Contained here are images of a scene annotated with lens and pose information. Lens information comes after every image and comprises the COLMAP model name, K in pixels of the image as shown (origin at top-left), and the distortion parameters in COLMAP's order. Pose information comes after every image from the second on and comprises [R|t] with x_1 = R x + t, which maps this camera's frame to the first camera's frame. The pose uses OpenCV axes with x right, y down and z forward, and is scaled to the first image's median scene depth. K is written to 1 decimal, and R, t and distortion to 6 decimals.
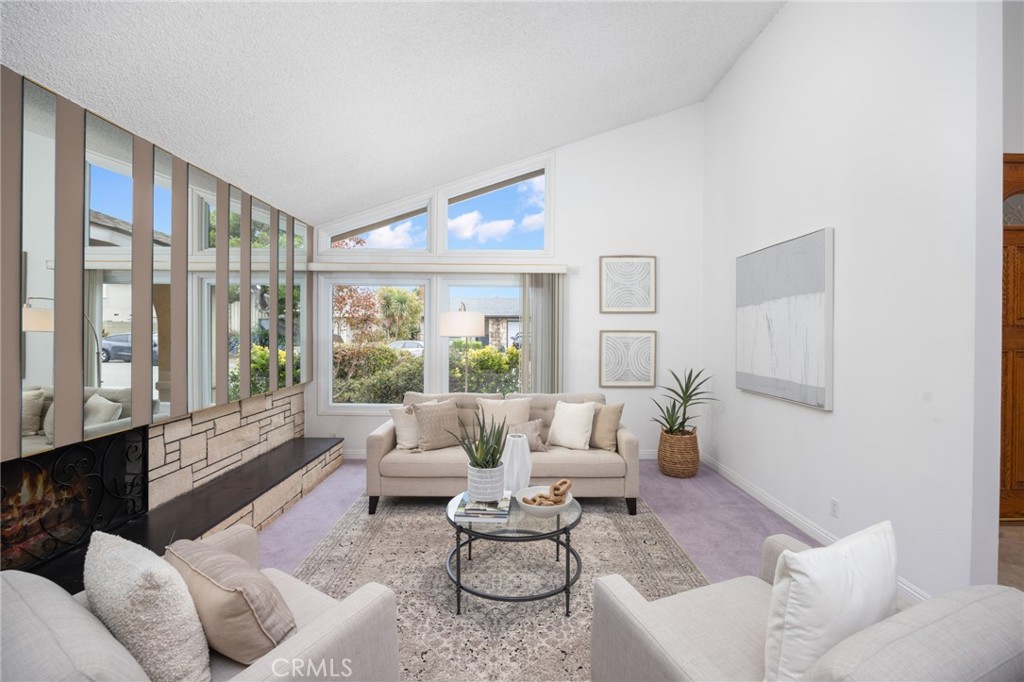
lens RADIAL K [[457.9, 0, 518.2], [0, 457.9, 336.9], [0, 0, 1]] dist [-0.009979, -0.000063]
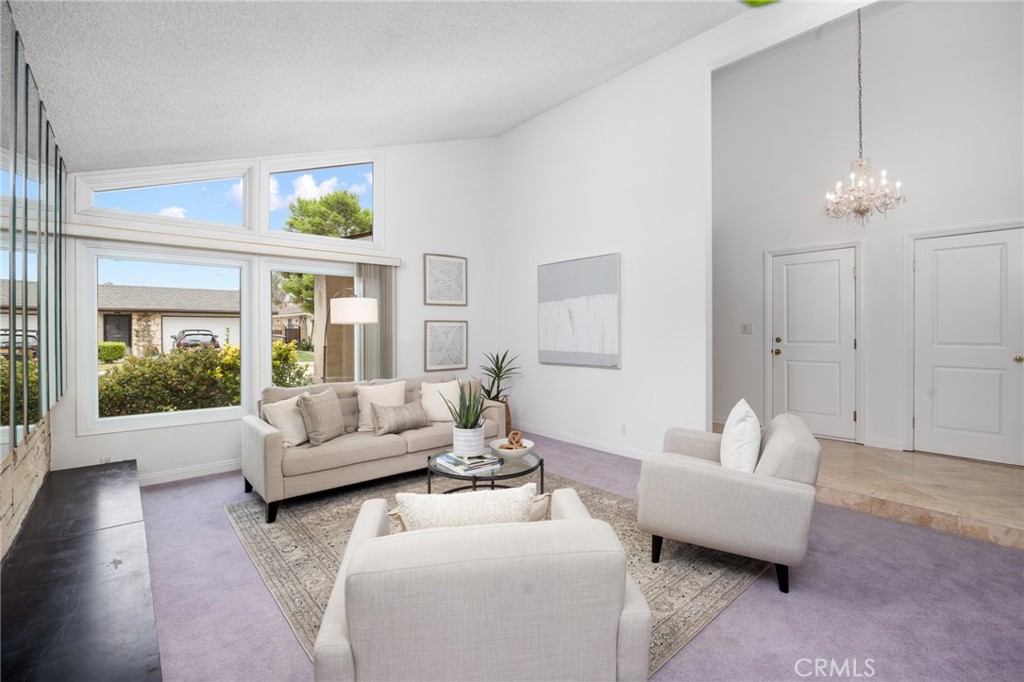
lens RADIAL K [[457.9, 0, 522.4], [0, 457.9, 334.1], [0, 0, 1]] dist [-0.009979, -0.000063]
pose [[0.761436, -0.015516, 0.648054, -0.484508], [0.016005, 0.999859, 0.005134, 0.023025], [-0.648042, 0.006463, 0.761577, 0.004667]]
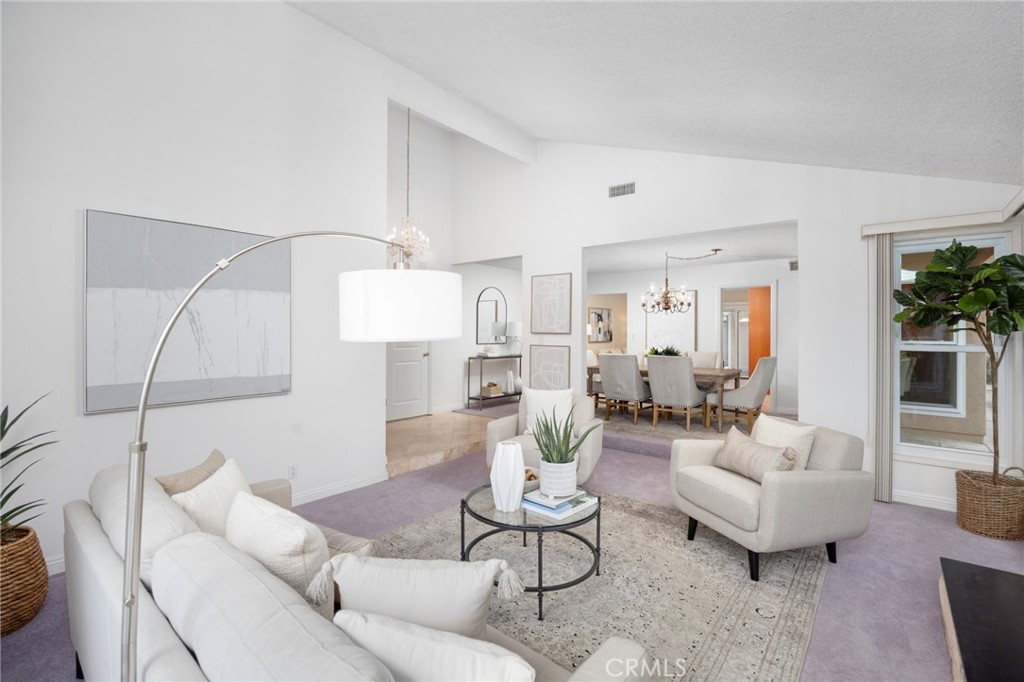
lens RADIAL K [[457.9, 0, 509.9], [0, 457.9, 330.1], [0, 0, 1]] dist [-0.009979, -0.000063]
pose [[-0.753203, -0.004359, 0.657774, -0.436240], [0.000999, 0.999969, 0.007772, -0.009001], [-0.657787, 0.006511, -0.753175, 1.217056]]
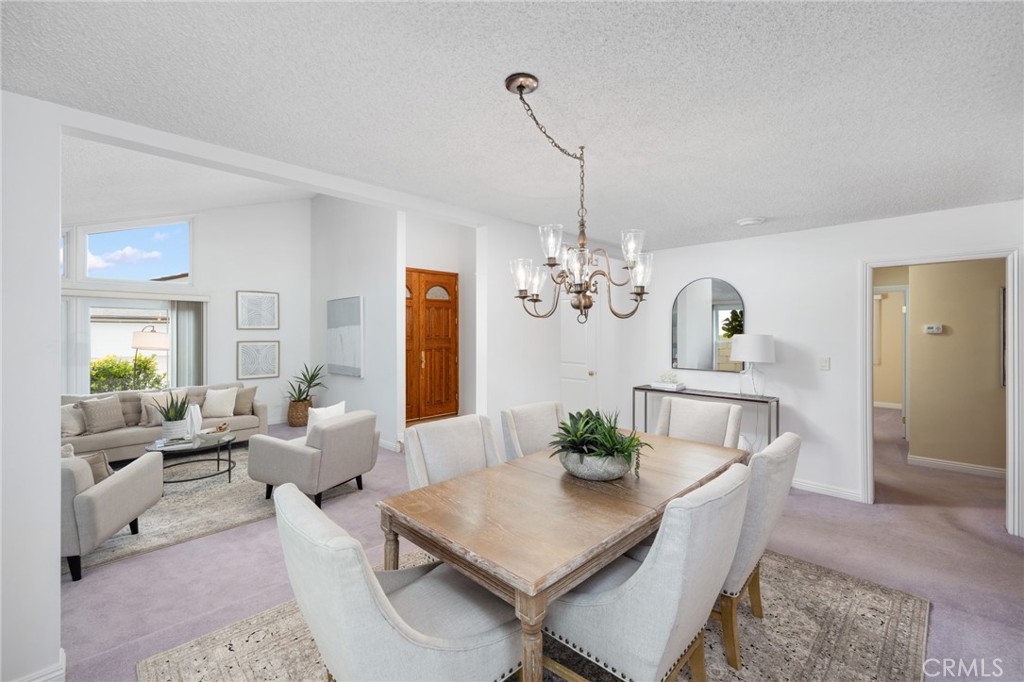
lens RADIAL K [[428.0, 0, 514.6], [0, 428.0, 334.2], [0, 0, 1]] dist [0.006782, 0.000610]
pose [[0.711139, -0.009392, 0.702989, -0.208595], [0.011623, 0.999931, 0.001601, -0.038690], [-0.702955, 0.007032, 0.711199, -0.812214]]
